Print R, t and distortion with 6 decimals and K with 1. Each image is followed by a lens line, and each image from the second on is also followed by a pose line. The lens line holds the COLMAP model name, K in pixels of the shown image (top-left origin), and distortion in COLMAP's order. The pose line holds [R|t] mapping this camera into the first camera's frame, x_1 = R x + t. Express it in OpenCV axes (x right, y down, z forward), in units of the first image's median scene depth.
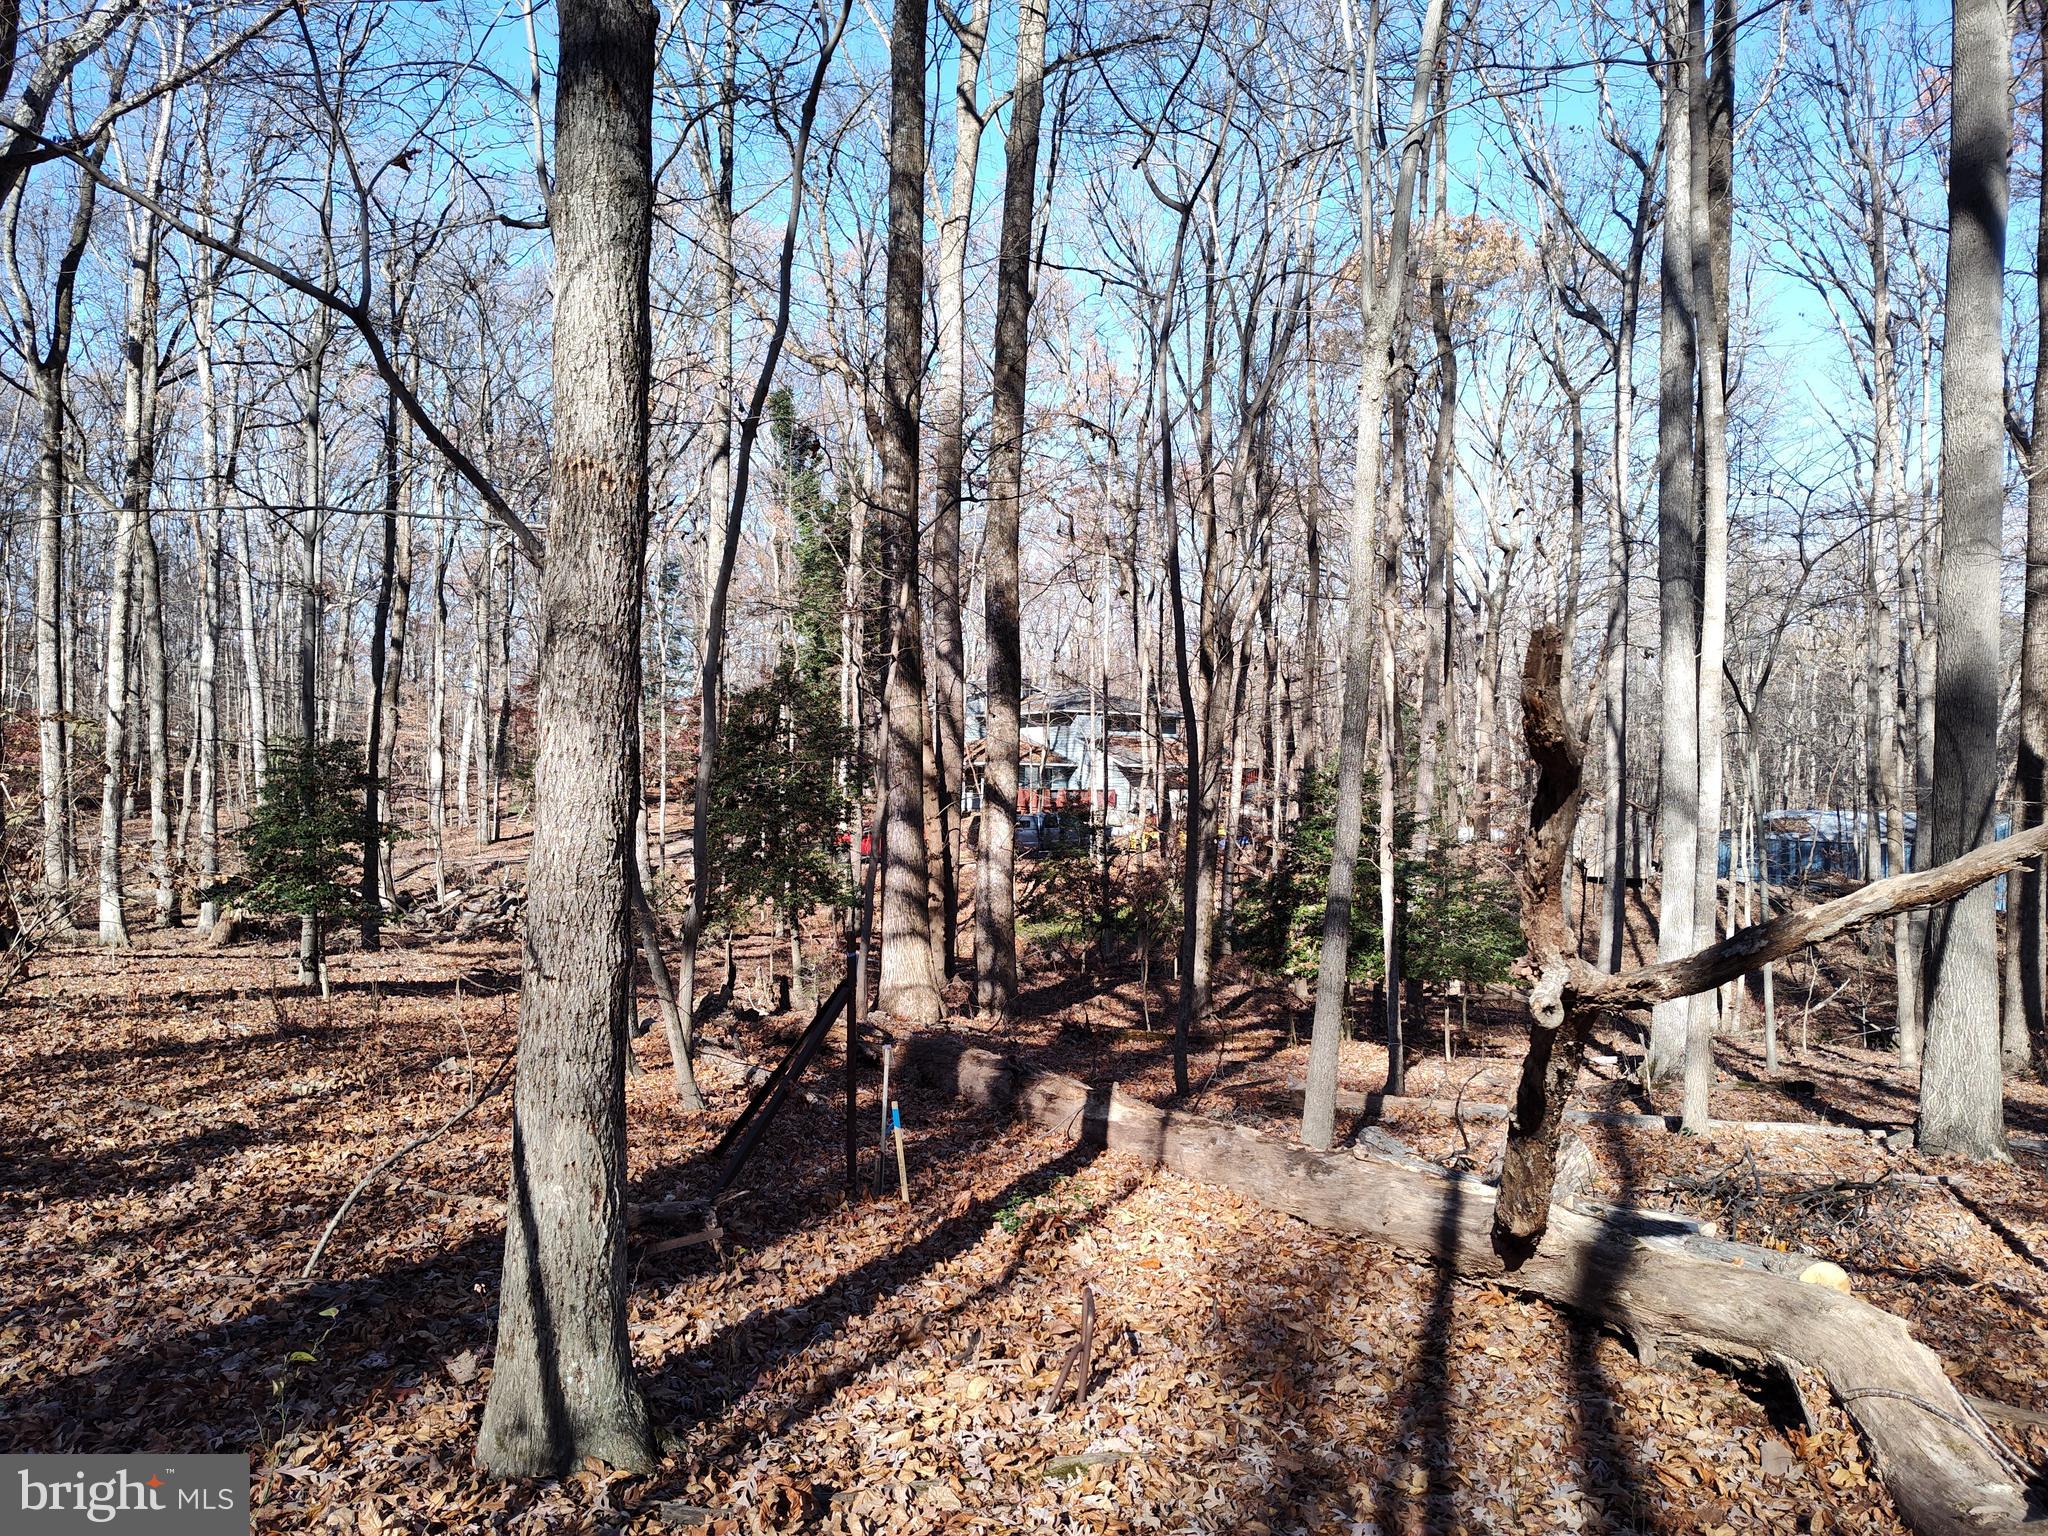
lens RADIAL K [[1371.8, 0, 957.9], [0, 1371.8, 768.9], [0, 0, 1]] dist [0.061307, -0.074214]
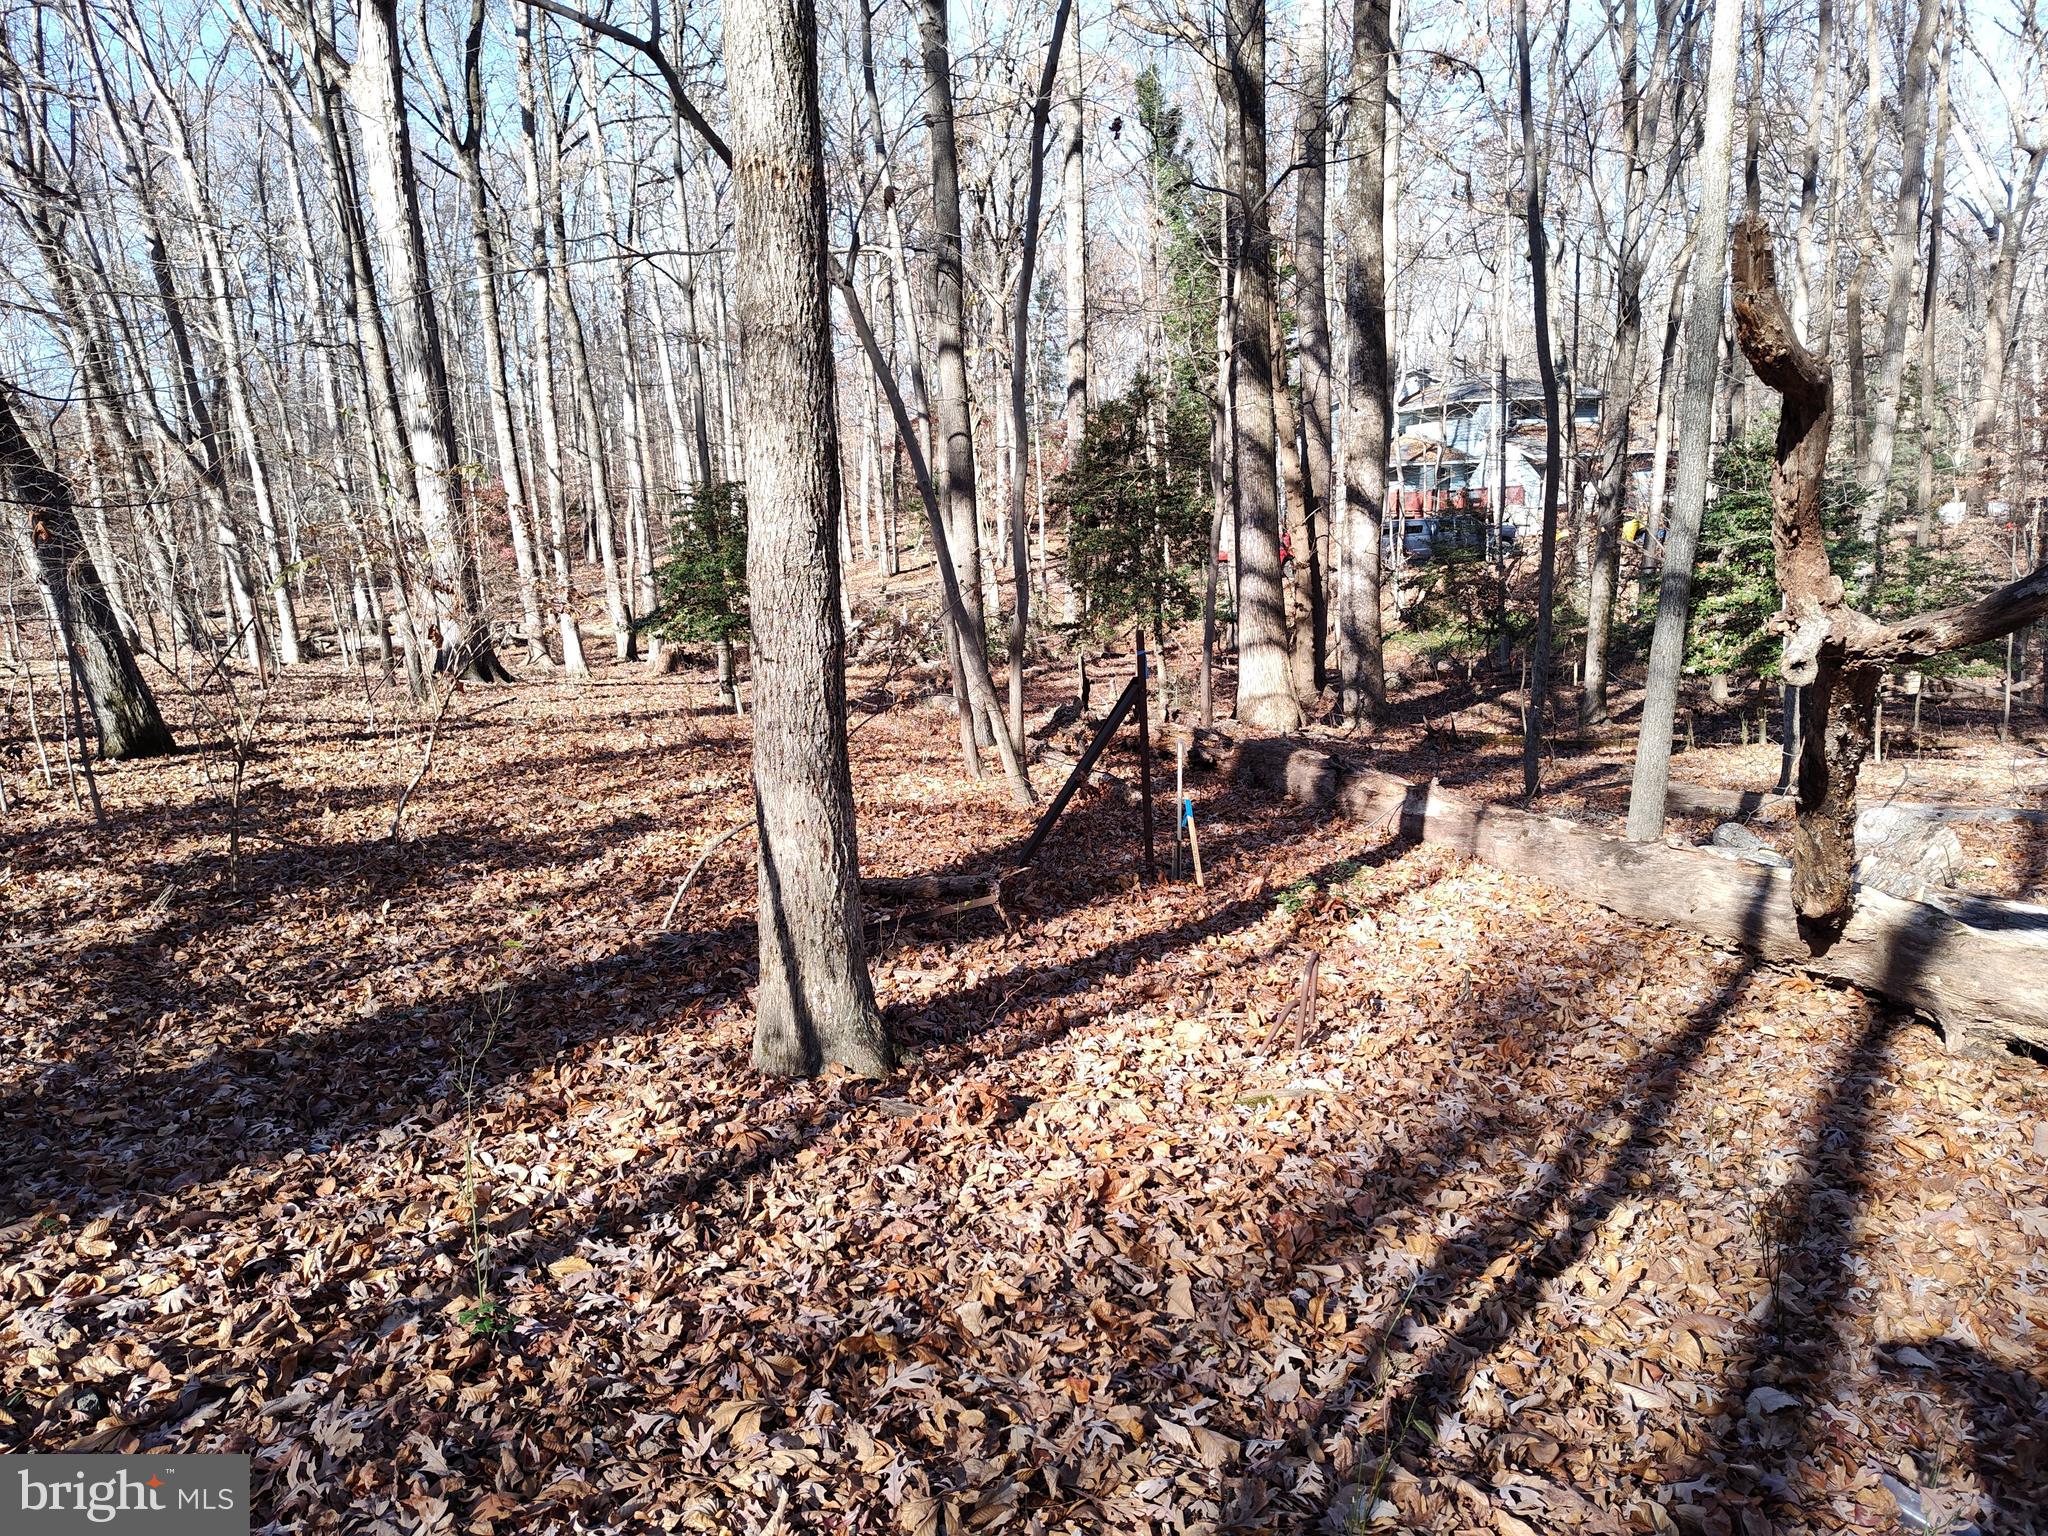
lens RADIAL K [[1384.2, 0, 1020.7], [0, 1384.2, 767.5], [0, 0, 1]] dist [0.039426, -0.038725]
pose [[0.961923, -0.008687, -0.273182, 0.110421], [0.060741, 0.981295, 0.182677, 0.024306], [0.266485, -0.192314, 0.944458, -0.009431]]
